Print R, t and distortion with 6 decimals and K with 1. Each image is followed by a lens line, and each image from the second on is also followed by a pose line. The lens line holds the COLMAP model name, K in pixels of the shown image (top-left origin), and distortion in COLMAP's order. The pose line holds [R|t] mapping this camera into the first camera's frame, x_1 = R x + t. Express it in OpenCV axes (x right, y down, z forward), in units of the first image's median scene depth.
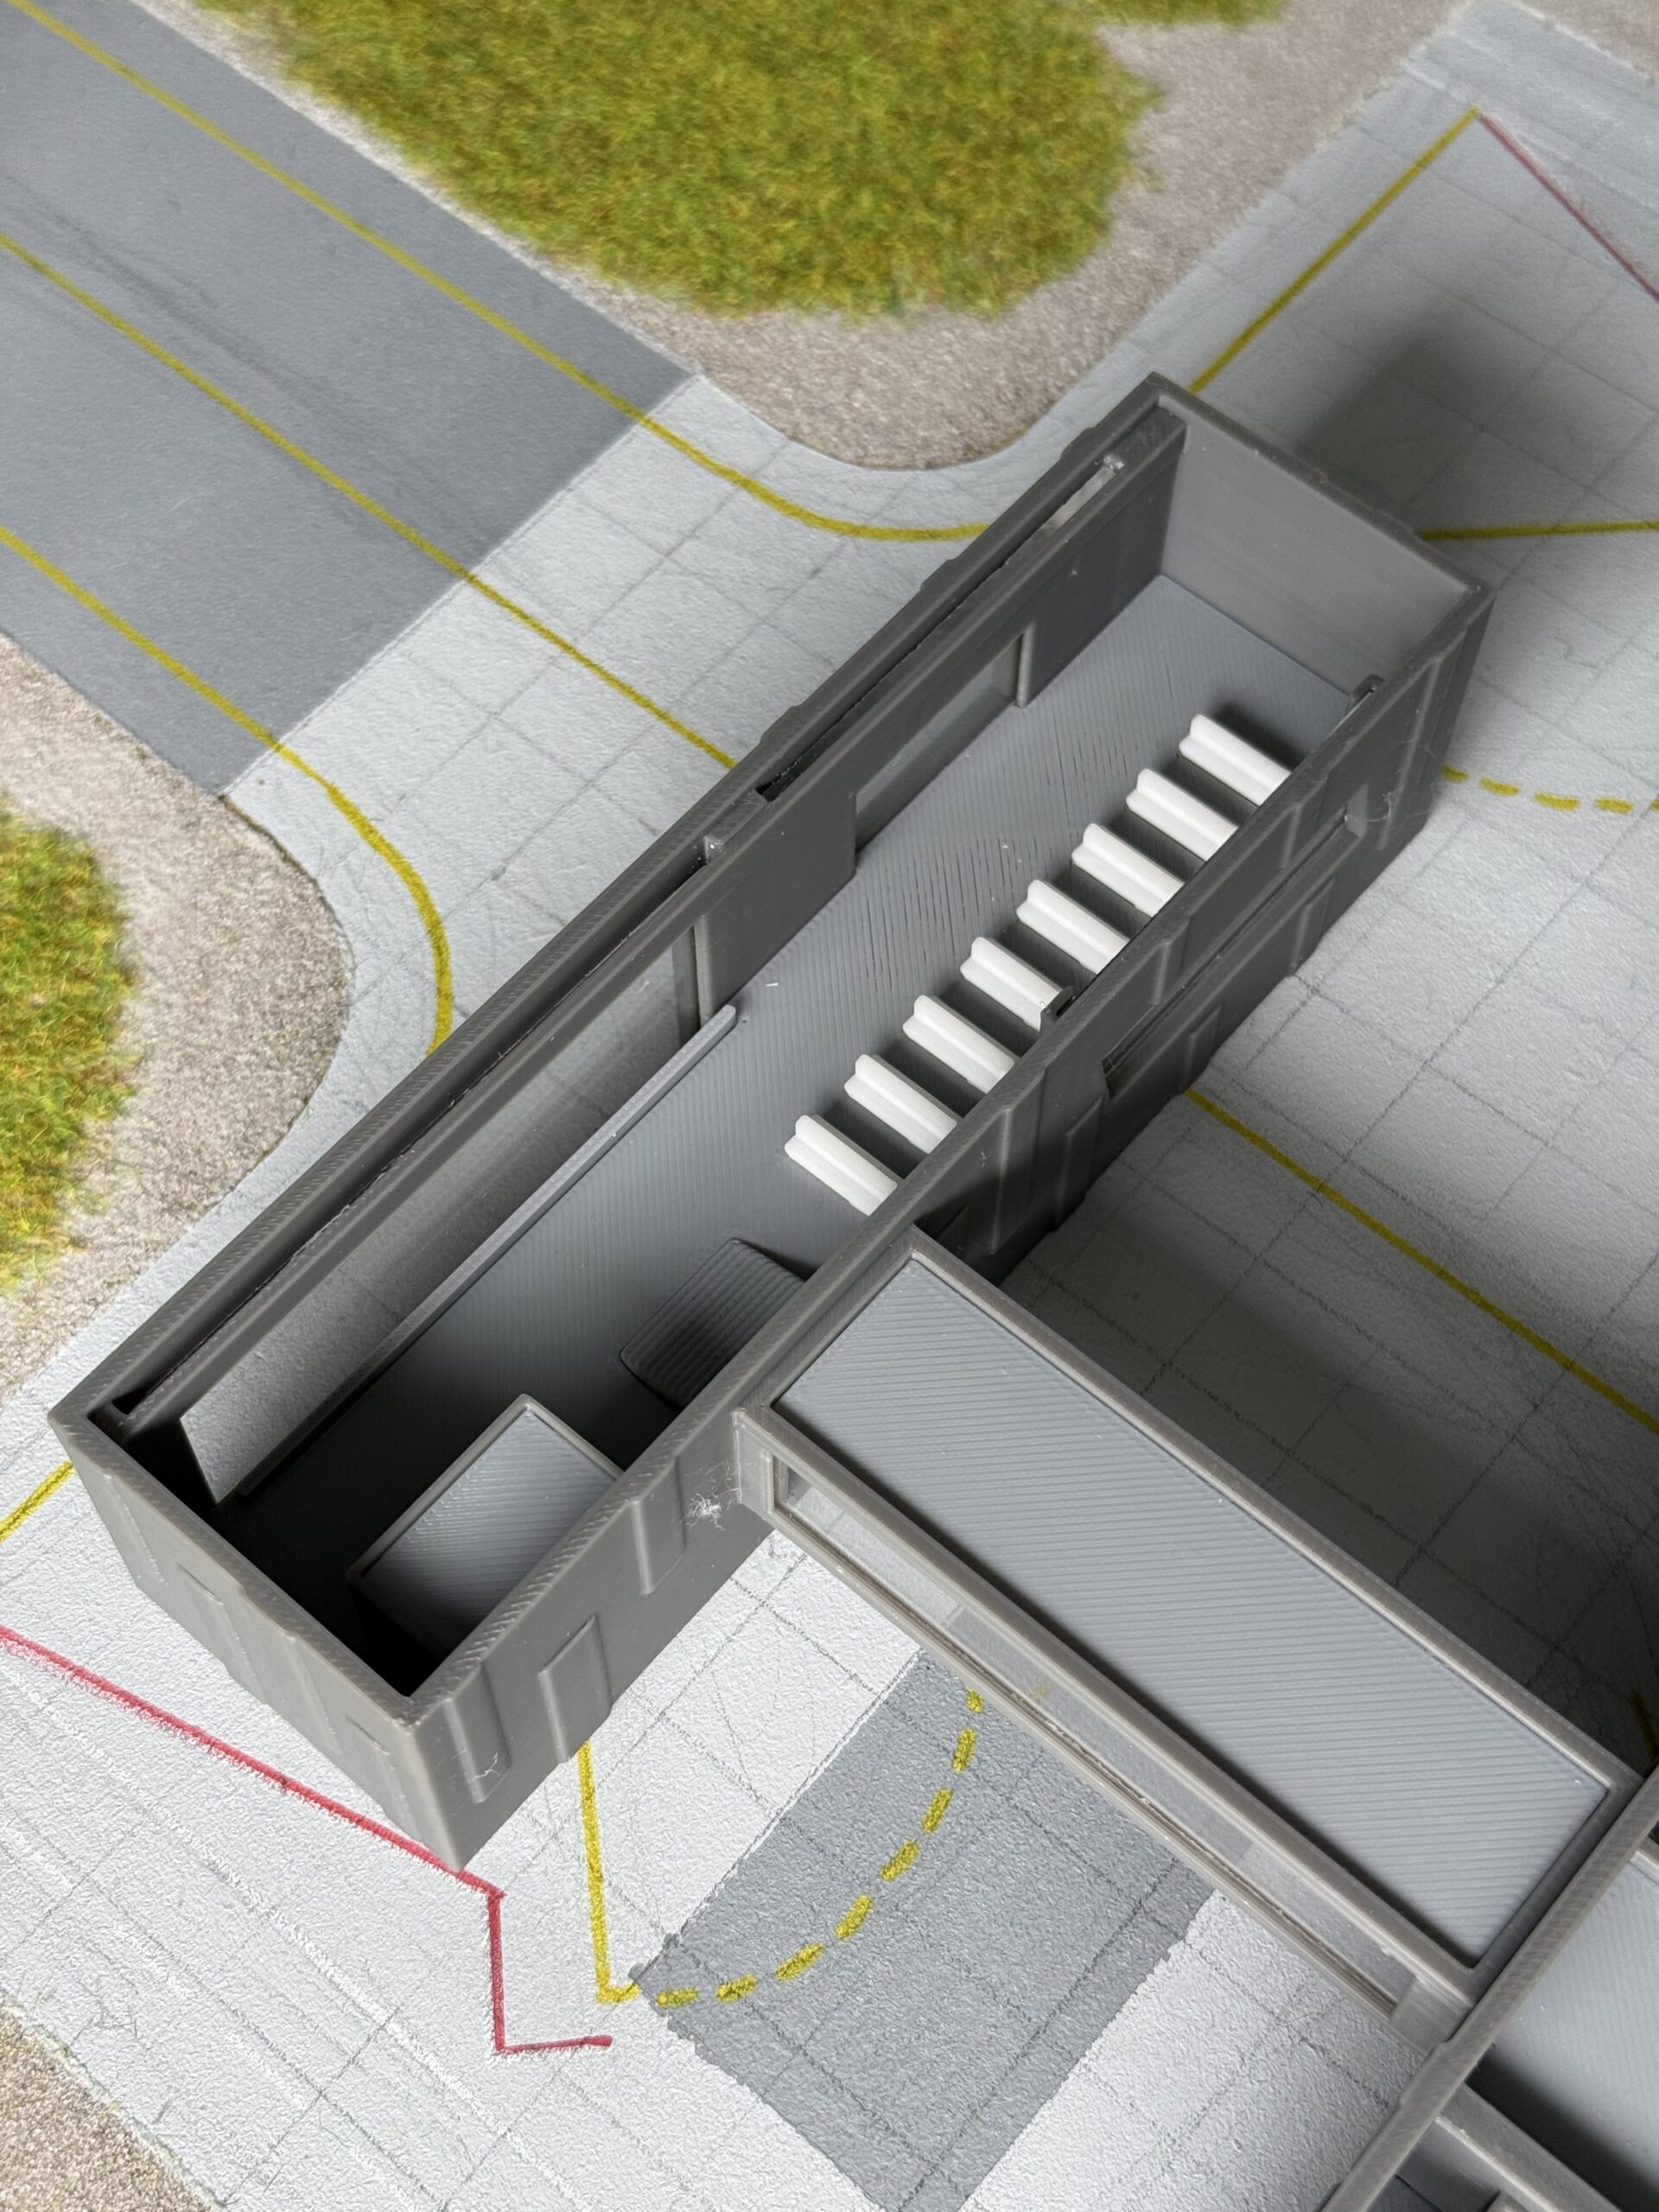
lens RADIAL K [[3223.5, 0, 769.6], [0, 3223.5, 1071.3], [0, 0, 1]] dist [0.094023, 0.000000]
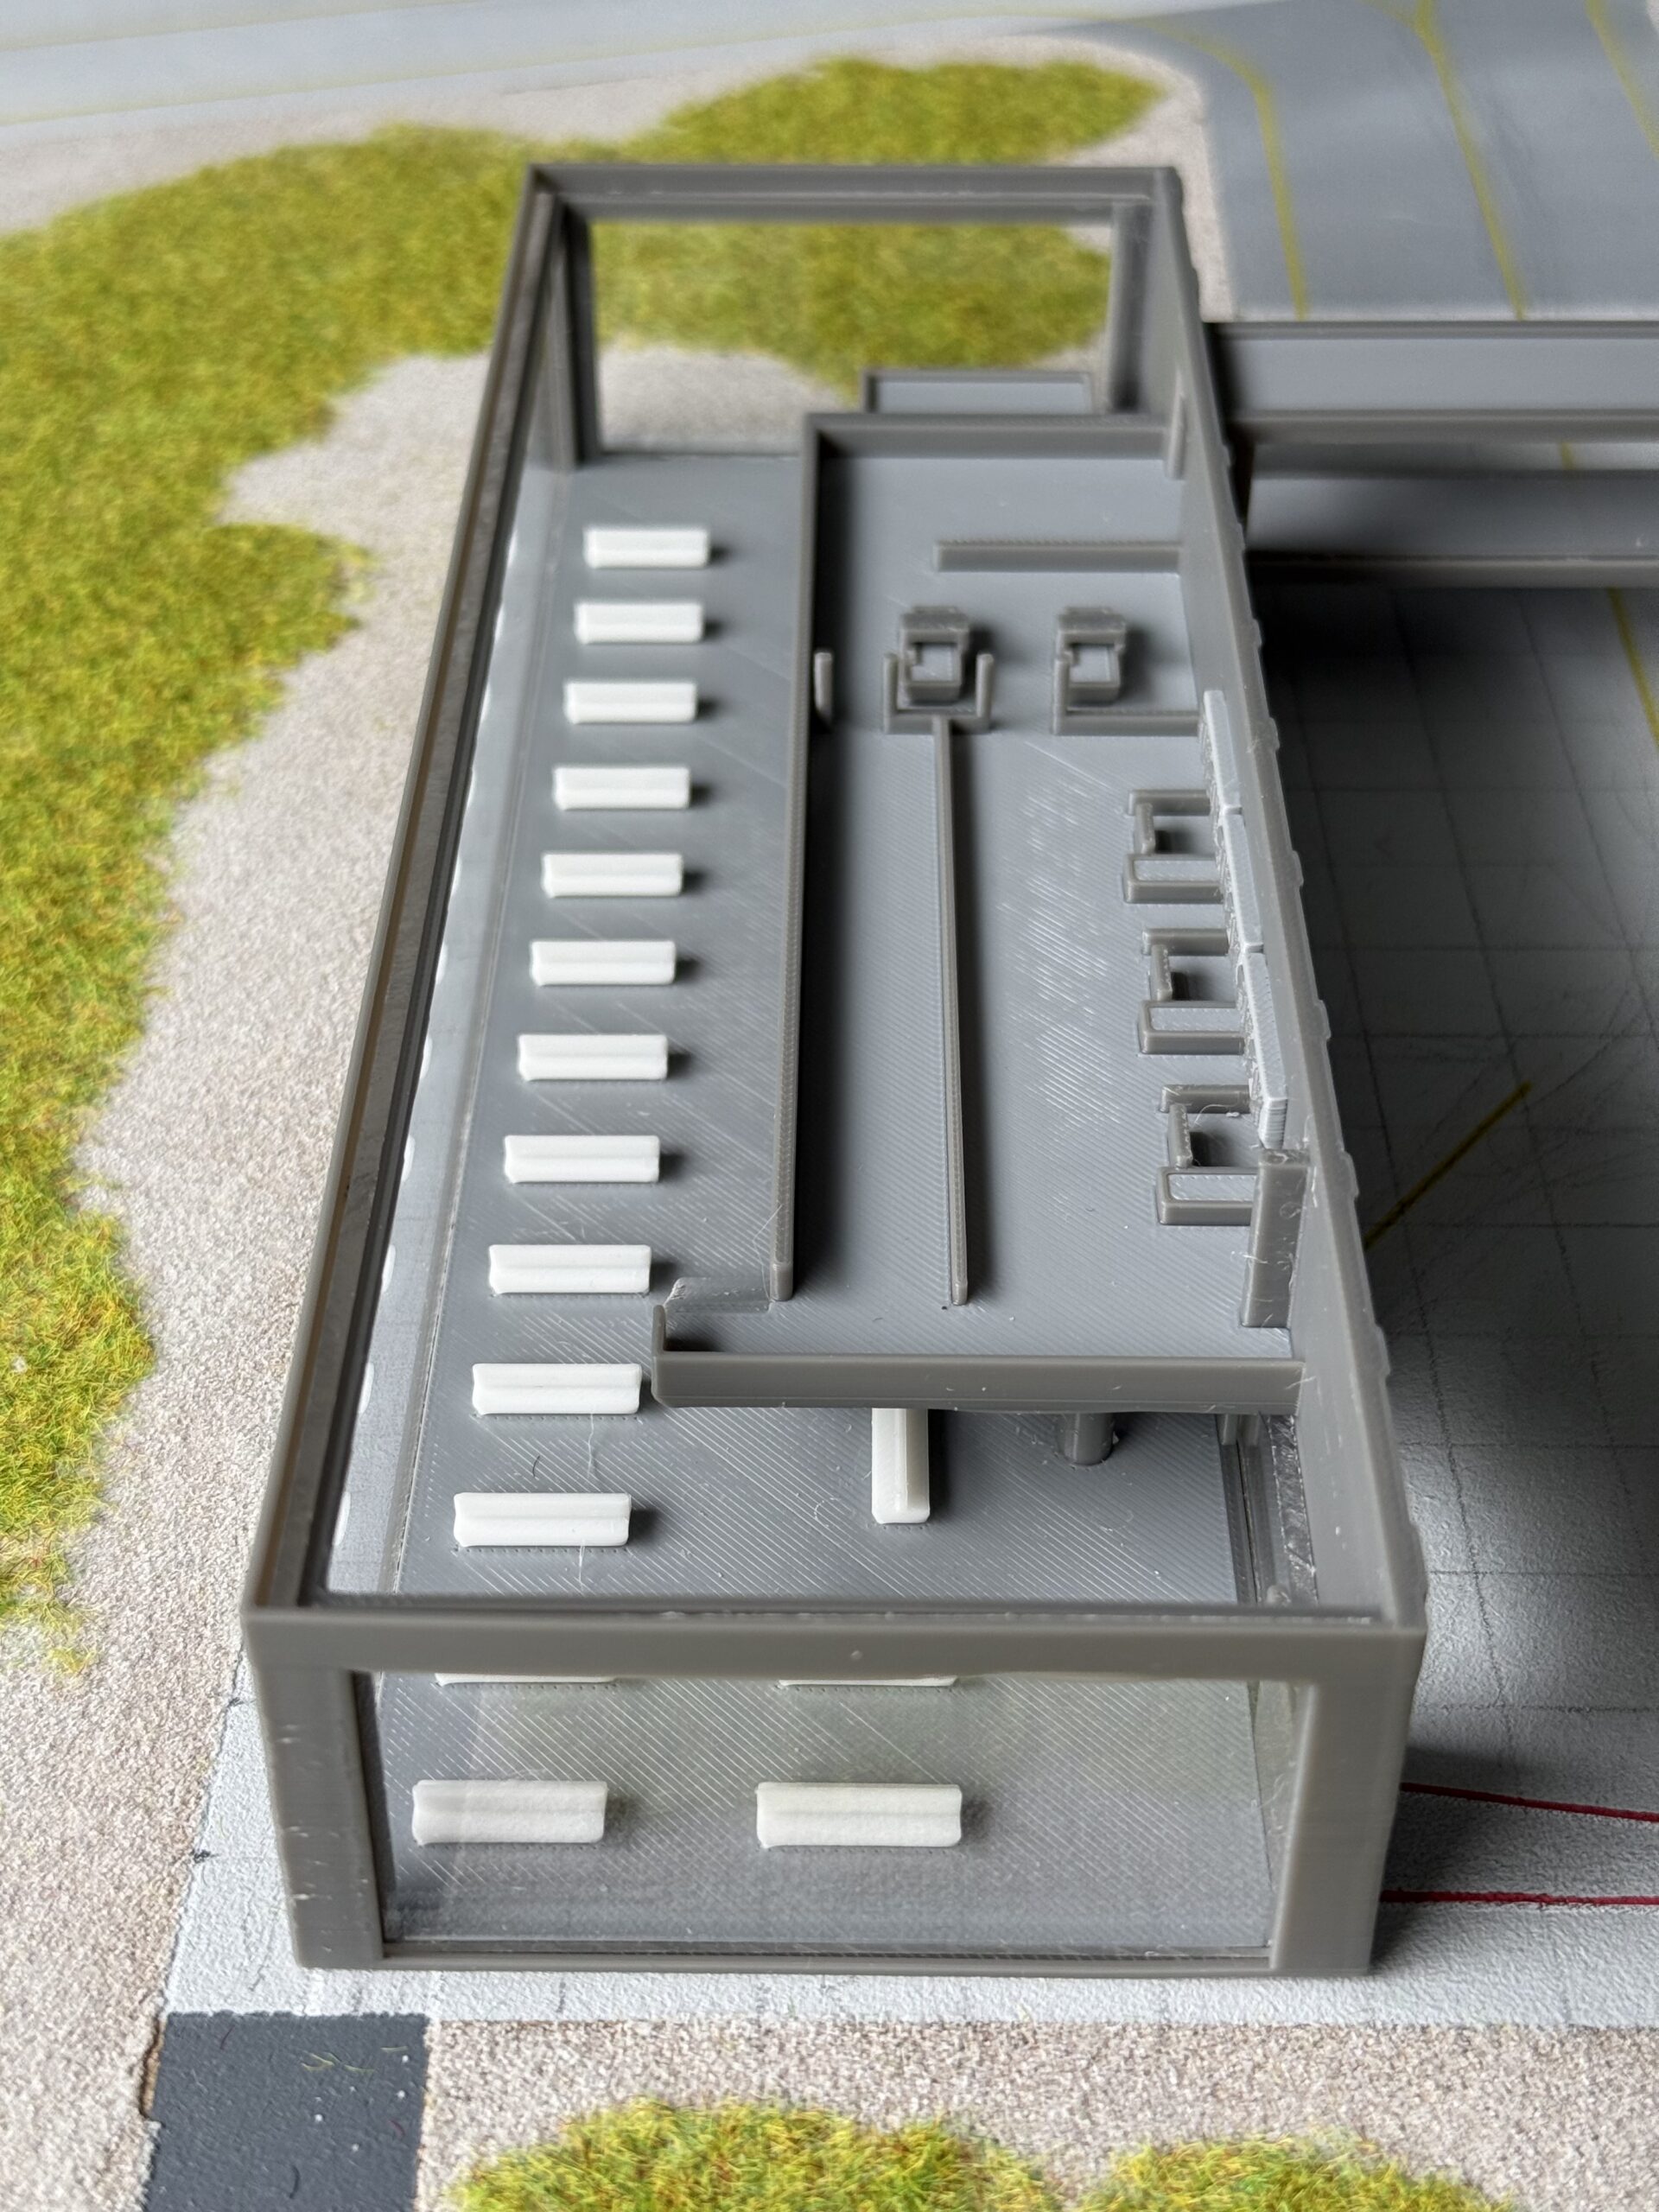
lens RADIAL K [[3223.5, 0, 815.6], [0, 3223.5, 1113.0], [0, 0, 1]] dist [0.094023, 0.000000]
pose [[0.635014, 0.491469, -0.595999, 0.630731], [-0.676318, 0.726522, -0.121490, 0.405999], [0.373298, 0.480233, 0.793741, 0.050974]]
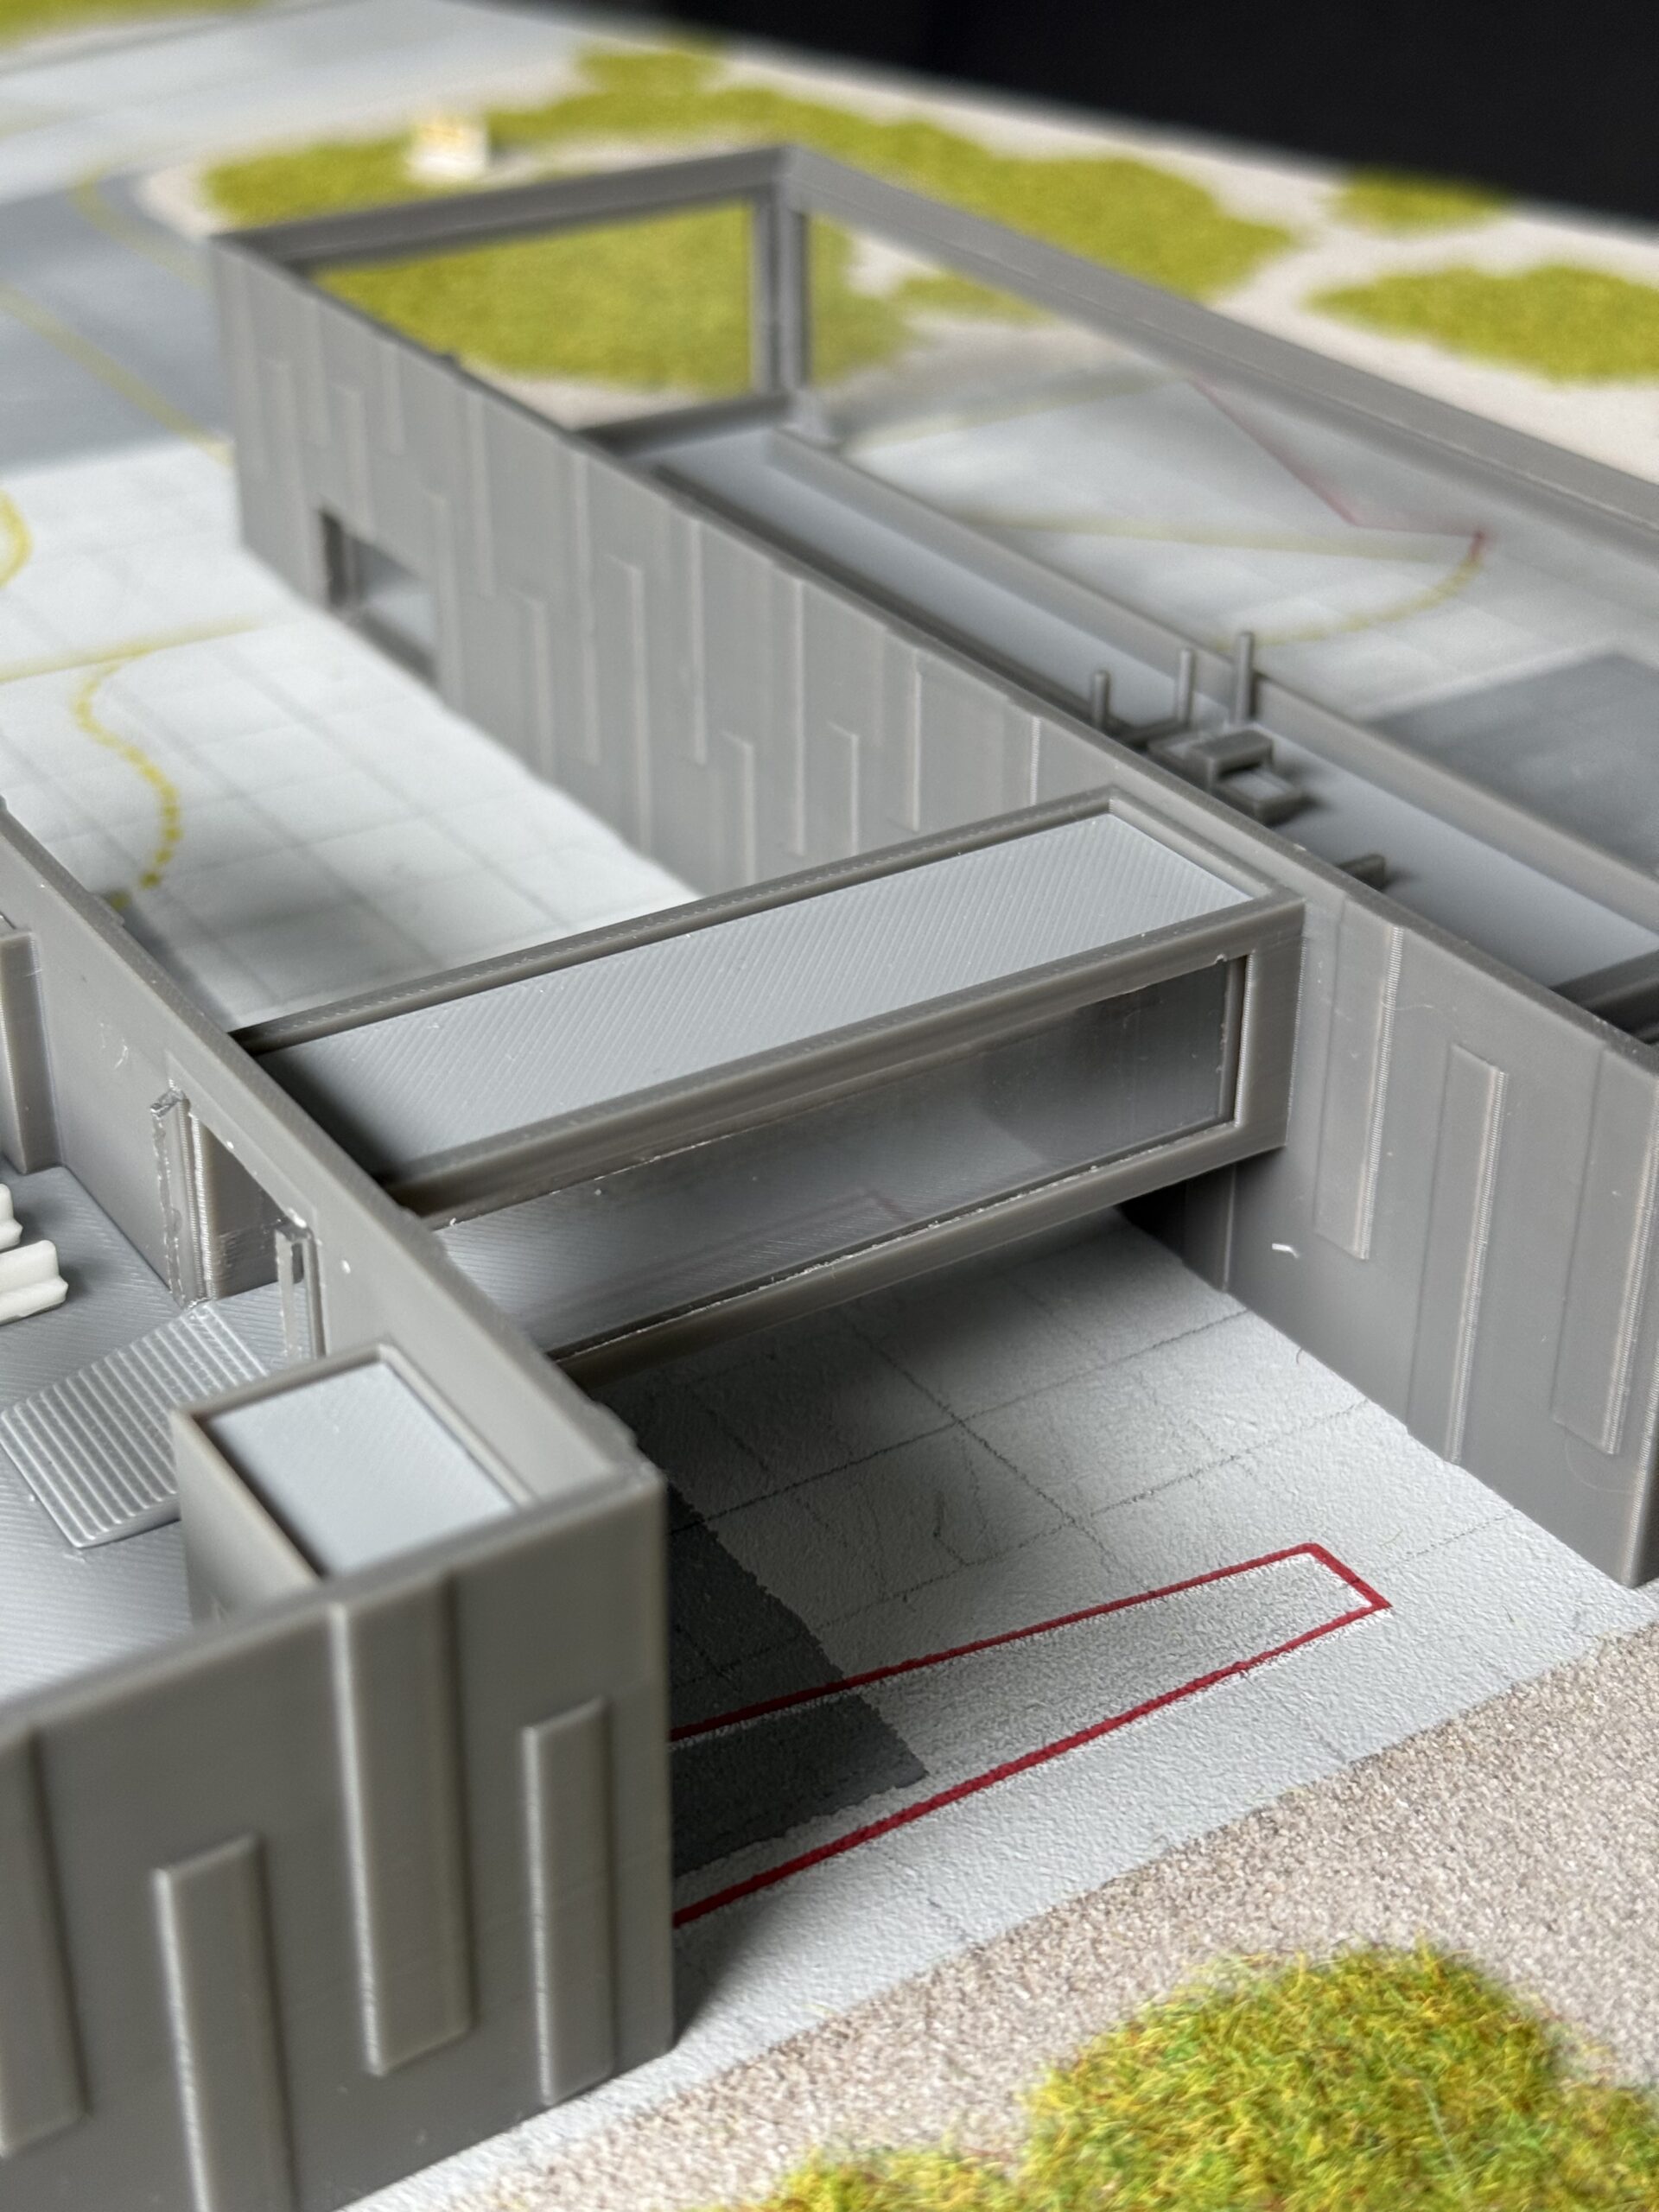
lens RADIAL K [[3223.5, 0, 842.6], [0, 3223.5, 1099.8], [0, 0, 1]] dist [0.094023, 0.000000]
pose [[0.955387, 0.150147, -0.254344, 0.467267], [-0.260384, 0.834639, -0.485363, 0.562010], [0.139410, 0.529937, 0.836500, 0.163881]]
